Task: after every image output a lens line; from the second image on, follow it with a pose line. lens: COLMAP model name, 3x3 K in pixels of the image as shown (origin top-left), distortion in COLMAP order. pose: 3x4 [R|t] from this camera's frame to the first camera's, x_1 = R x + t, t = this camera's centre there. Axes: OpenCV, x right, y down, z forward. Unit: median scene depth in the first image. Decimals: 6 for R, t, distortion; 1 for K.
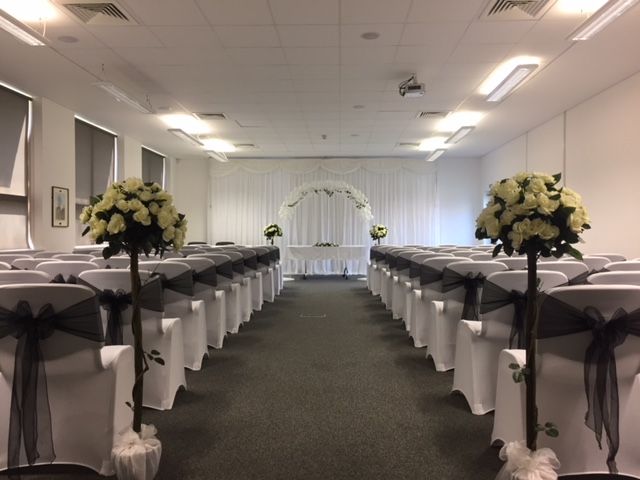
lens RADIAL K [[546.7, 0, 318.2], [0, 546.7, 241.5], [0, 0, 1]] dist [-0.002445, -0.001553]
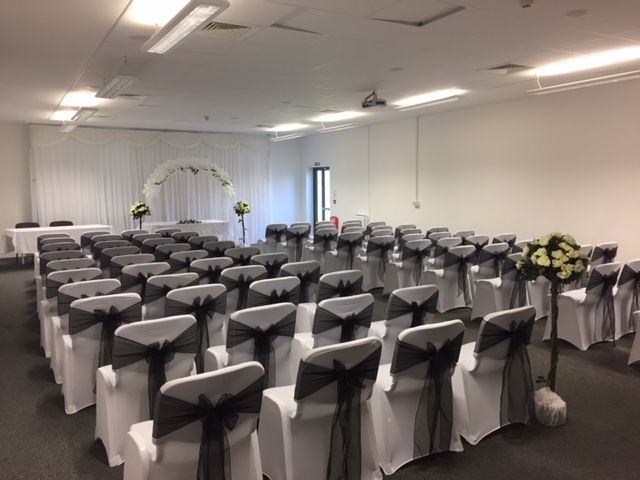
lens RADIAL K [[546.7, 0, 316.9], [0, 546.7, 238.2], [0, 0, 1]] dist [-0.002445, -0.001553]
pose [[0.825189, -0.061972, 0.561446, -0.369281], [0.012656, 0.995742, 0.091308, -0.054014], [-0.564714, -0.068240, 0.822460, 0.032213]]
